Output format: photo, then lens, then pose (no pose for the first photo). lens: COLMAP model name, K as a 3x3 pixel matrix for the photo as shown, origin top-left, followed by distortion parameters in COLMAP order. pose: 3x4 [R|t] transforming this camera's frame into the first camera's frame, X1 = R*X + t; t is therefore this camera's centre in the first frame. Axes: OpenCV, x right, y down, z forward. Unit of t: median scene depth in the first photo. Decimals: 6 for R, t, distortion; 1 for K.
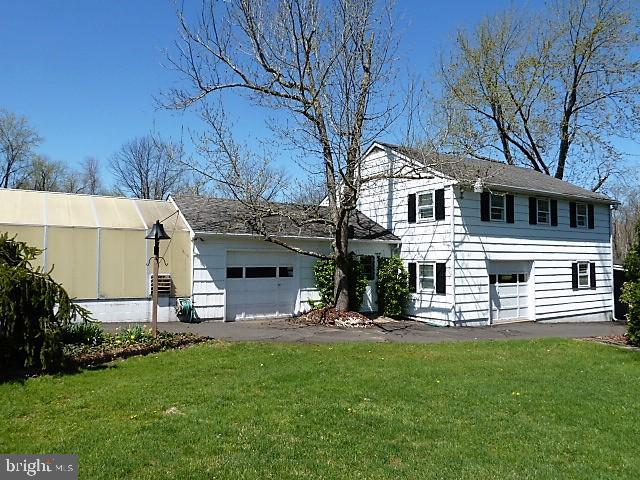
lens RADIAL K [[470.7, 0, 317.5], [0, 470.7, 243.8], [0, 0, 1]] dist [-0.056528, 0.026404]
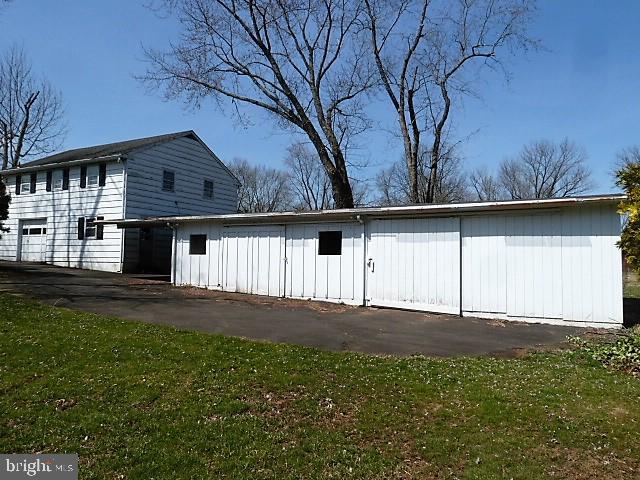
lens RADIAL K [[470.7, 0, 320.3], [0, 470.7, 236.2], [0, 0, 1]] dist [-0.056528, 0.026404]
pose [[0.517449, -0.042413, -0.854662, 2.150861], [0.017173, 0.999084, -0.039182, 0.165810], [0.855541, 0.005598, 0.517704, 1.048859]]
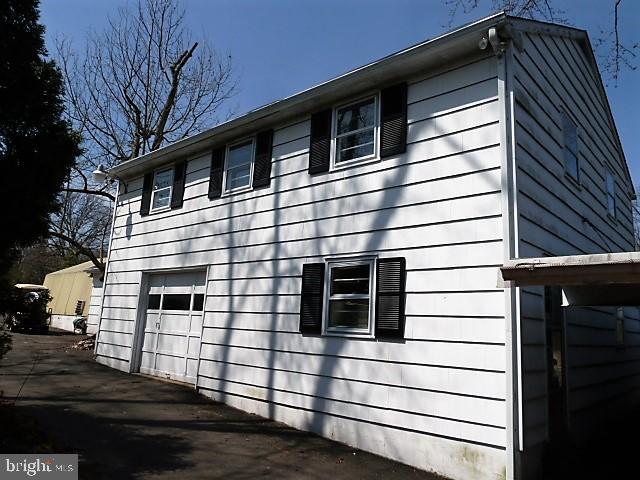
lens RADIAL K [[470.7, 0, 317.0], [0, 470.7, 237.1], [0, 0, 1]] dist [-0.056528, 0.026404]
pose [[0.298634, -0.167398, -0.939572, 1.050449], [-0.015756, 0.983498, -0.180232, 0.100479], [0.954238, 0.068627, 0.291068, 1.026177]]
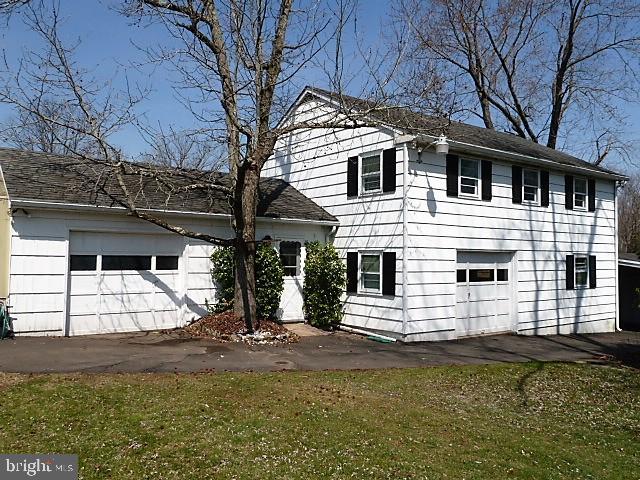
lens RADIAL K [[556.9, 0, 321.3], [0, 556.9, 234.1], [0, 0, 1]] dist [-0.012585, -0.030717]
pose [[0.995678, 0.011480, 0.092157, 0.076766], [-0.011181, 0.999930, -0.003764, 0.016284], [-0.092194, 0.002717, 0.995737, 0.156349]]
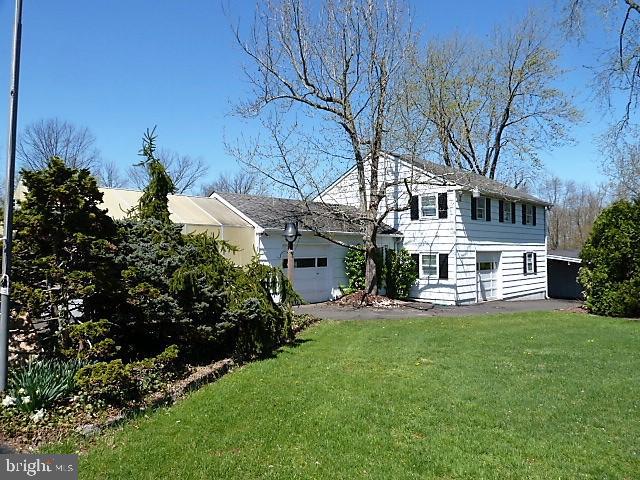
lens RADIAL K [[470.7, 0, 322.1], [0, 470.7, 241.6], [0, 0, 1]] dist [-0.056528, 0.026404]
pose [[0.972609, 0.000943, 0.232445, -0.309042], [-0.004891, 0.999853, 0.016408, -0.008442], [-0.232396, -0.017096, 0.972471, -0.105370]]
